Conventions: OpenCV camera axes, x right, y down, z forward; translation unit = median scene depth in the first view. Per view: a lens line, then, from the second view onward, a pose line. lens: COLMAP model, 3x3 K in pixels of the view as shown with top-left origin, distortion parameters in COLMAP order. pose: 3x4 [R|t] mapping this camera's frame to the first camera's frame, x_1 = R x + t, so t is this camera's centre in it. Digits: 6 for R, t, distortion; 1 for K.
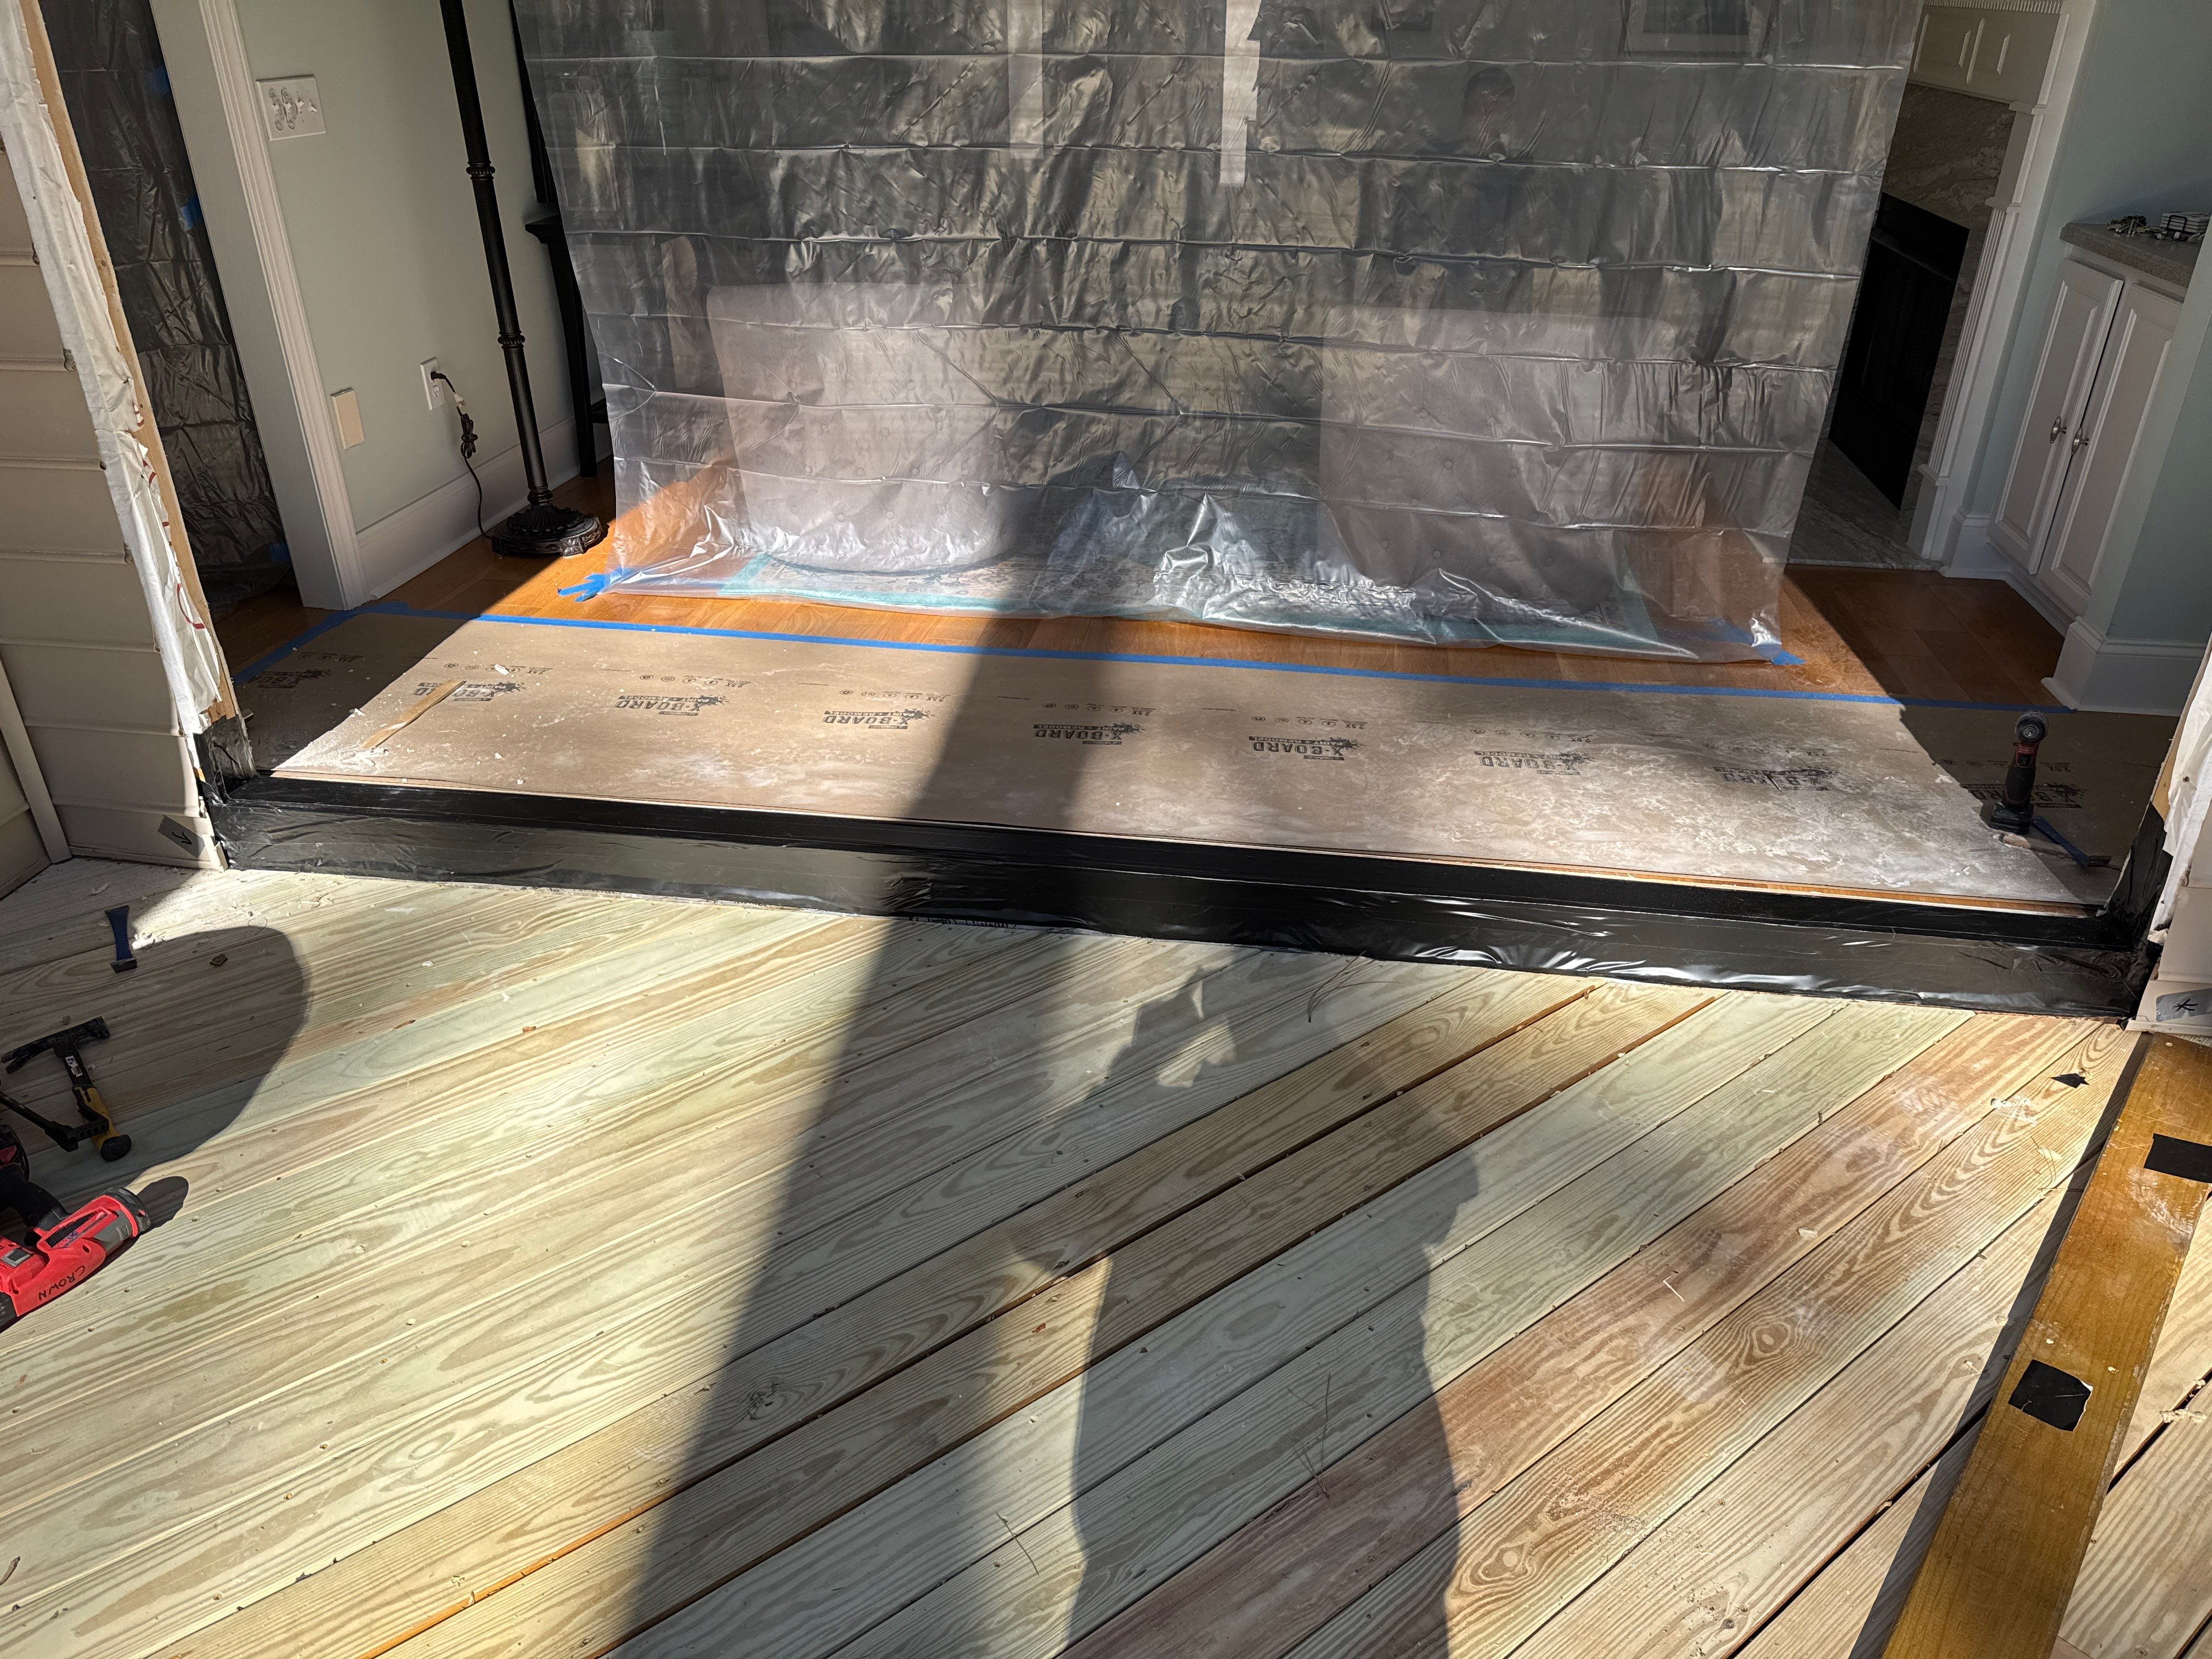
lens RADIAL K [[1575.3, 0, 1094.4], [0, 1575.3, 851.7], [0, 0, 1]] dist [0.035901, -0.039889]
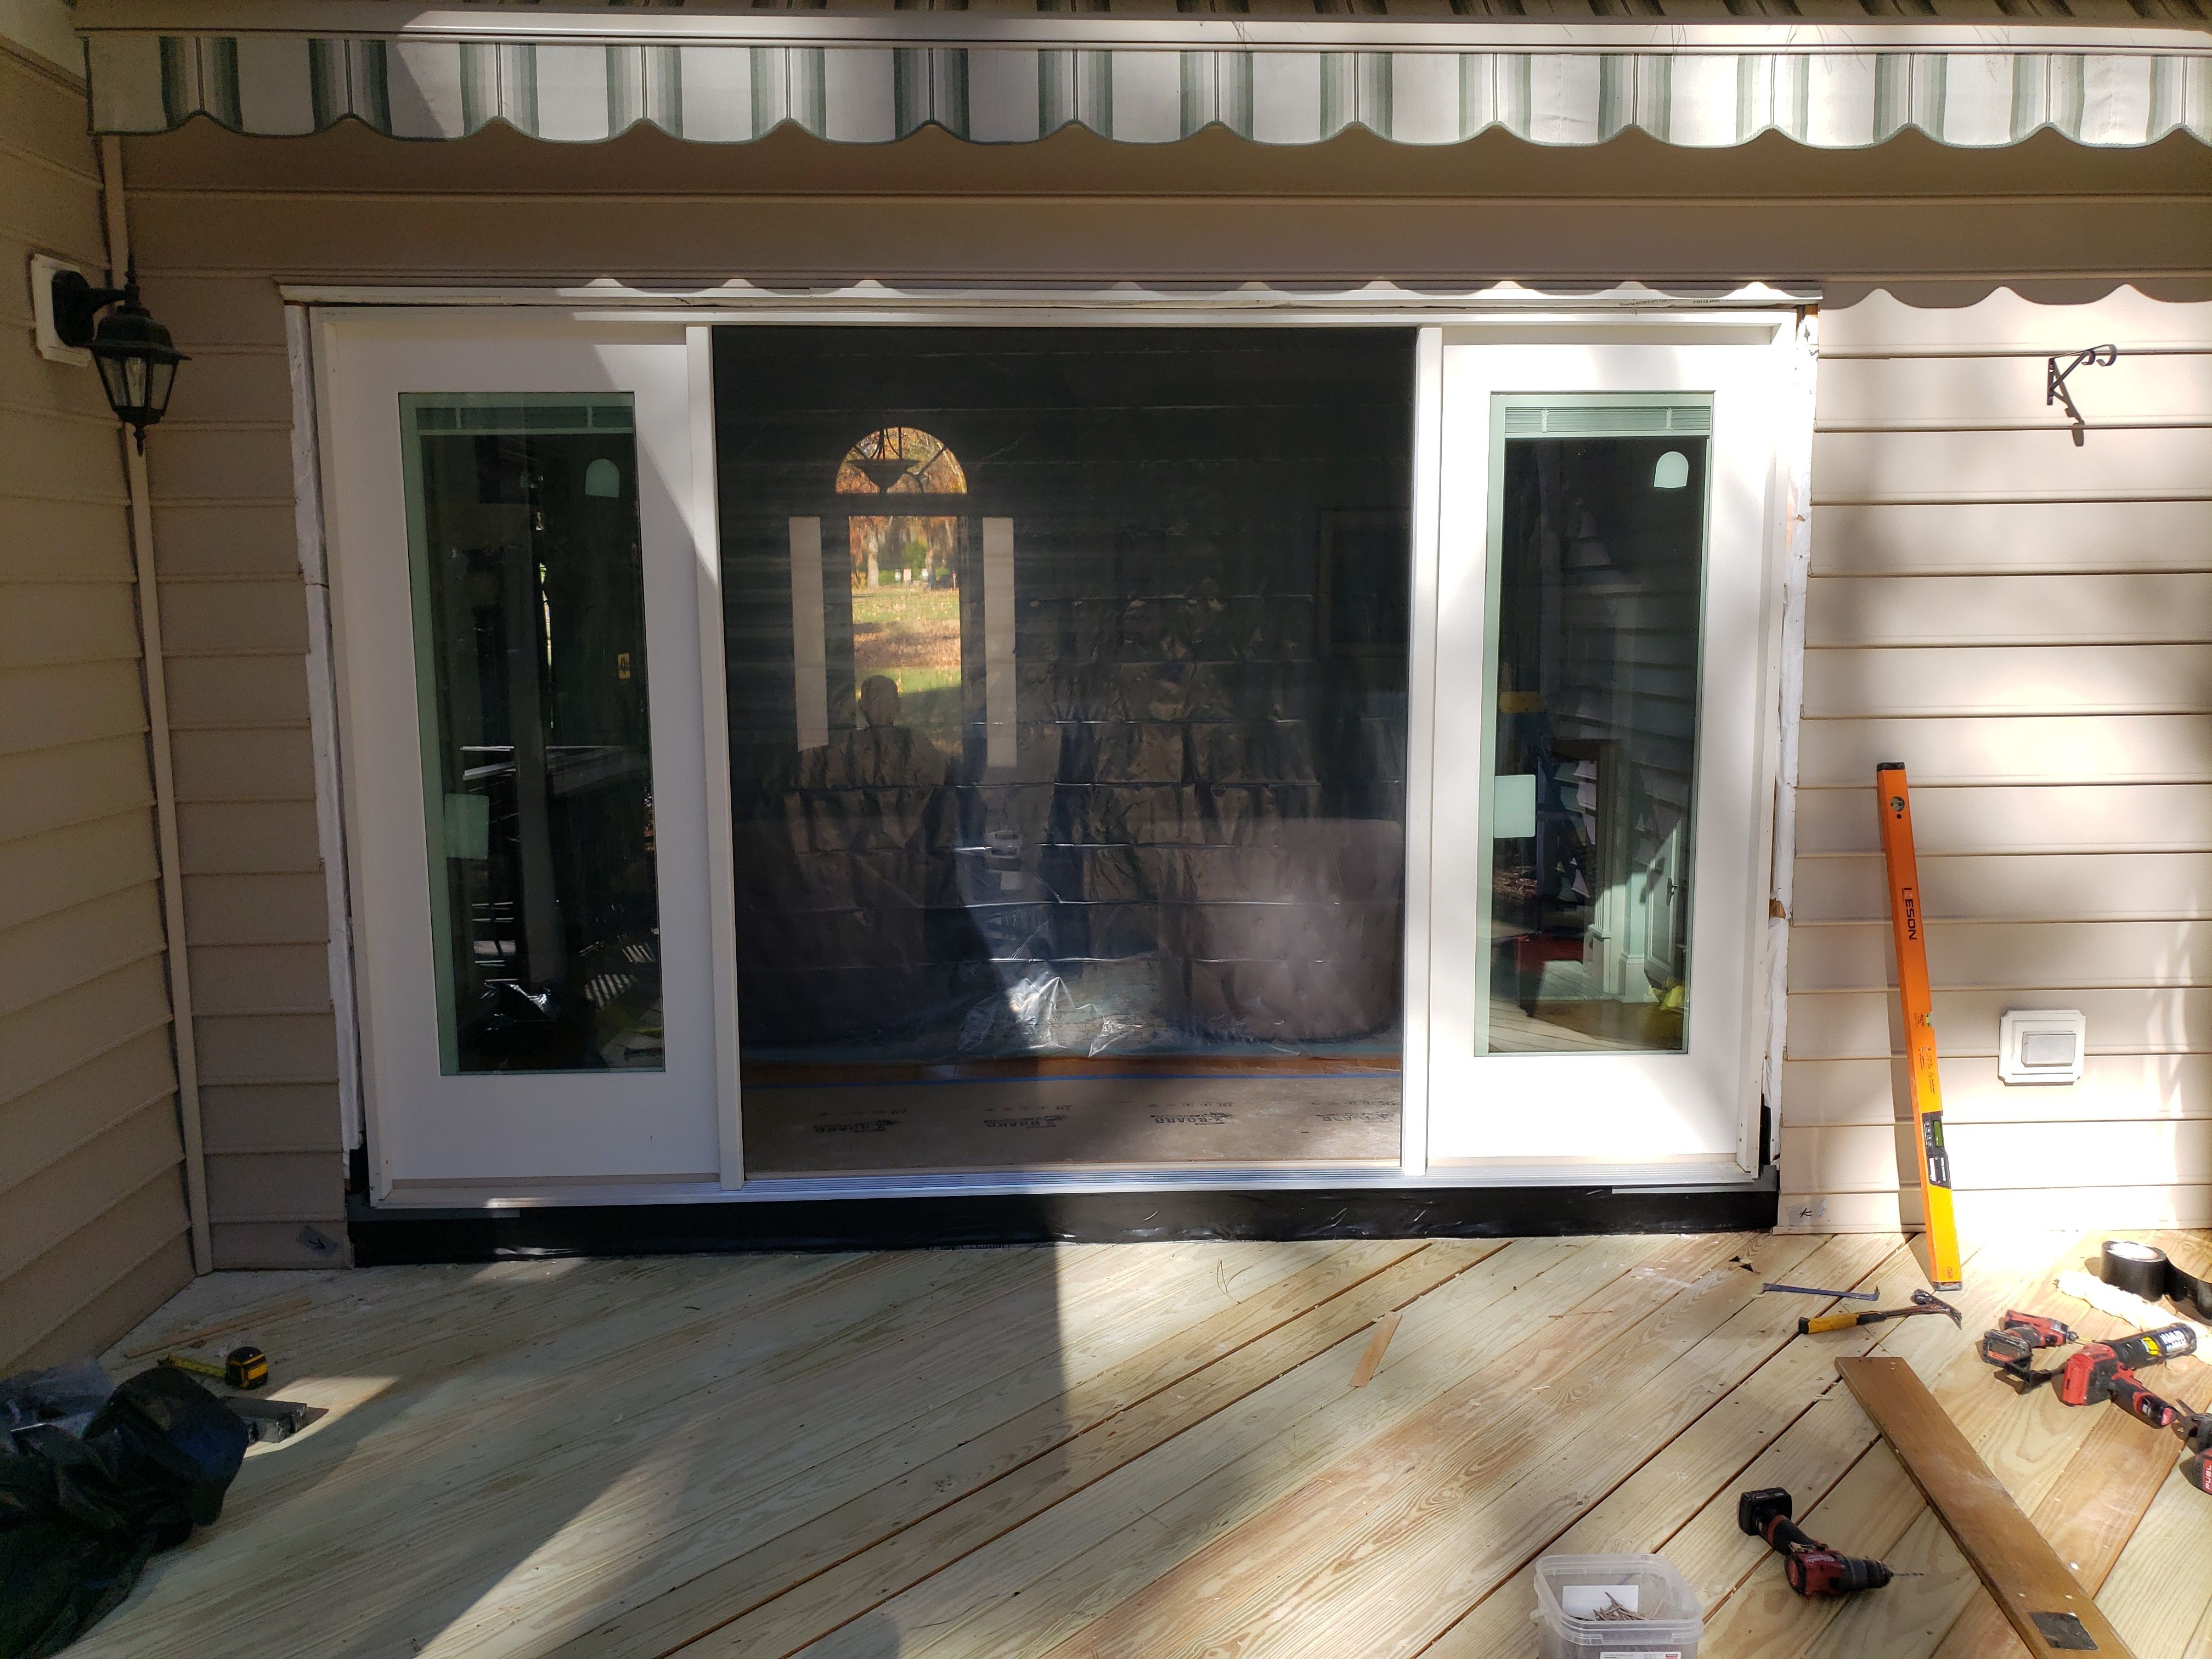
lens RADIAL K [[1751.8, 0, 1104.6], [0, 1751.8, 853.8], [0, 0, 1]] dist [0.010093, 0.017606]
pose [[0.982955, -0.033774, 0.180720, -0.289355], [0.094995, 0.934899, -0.341964, 0.317830], [-0.157405, 0.353303, 0.922172, -0.624429]]
